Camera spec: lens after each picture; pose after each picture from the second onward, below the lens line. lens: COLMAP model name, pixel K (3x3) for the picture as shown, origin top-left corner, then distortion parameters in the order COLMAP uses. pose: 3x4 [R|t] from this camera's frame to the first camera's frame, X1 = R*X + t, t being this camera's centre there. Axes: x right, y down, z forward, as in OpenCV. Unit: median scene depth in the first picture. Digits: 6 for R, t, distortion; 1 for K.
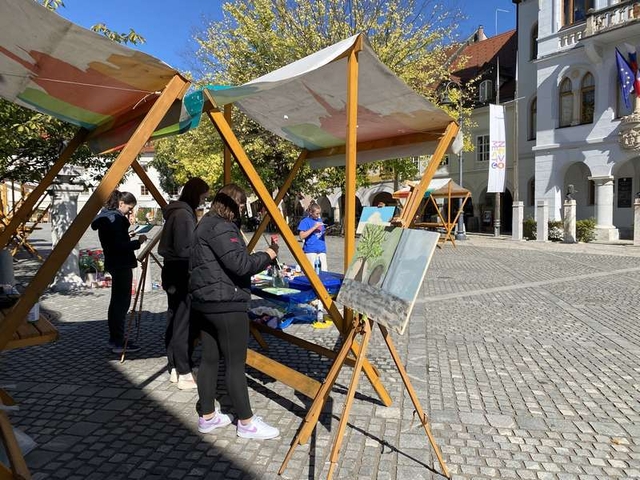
lens RADIAL K [[491.5, 0, 319.3], [0, 491.5, 239.5], [0, 0, 1]] dist [0.031689, -0.035397]
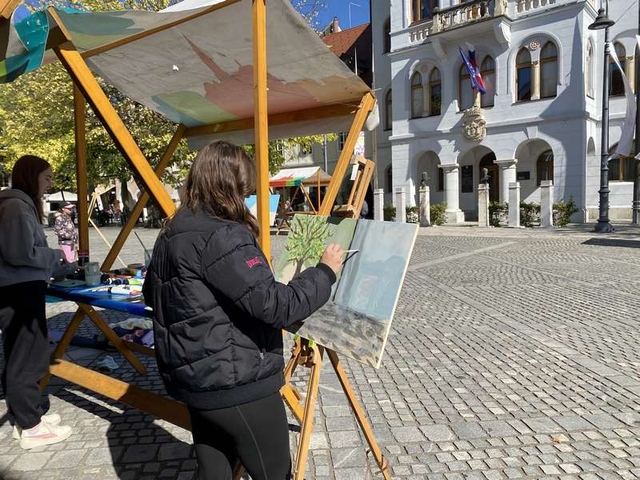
lens RADIAL K [[491.5, 0, 319.1], [0, 491.5, 238.2], [0, 0, 1]] dist [0.031689, -0.035397]
pose [[0.961189, -0.042849, 0.272542, -0.040264], [0.037741, 0.999000, 0.023961, -0.006121], [-0.273296, -0.012745, 0.961846, 0.136833]]
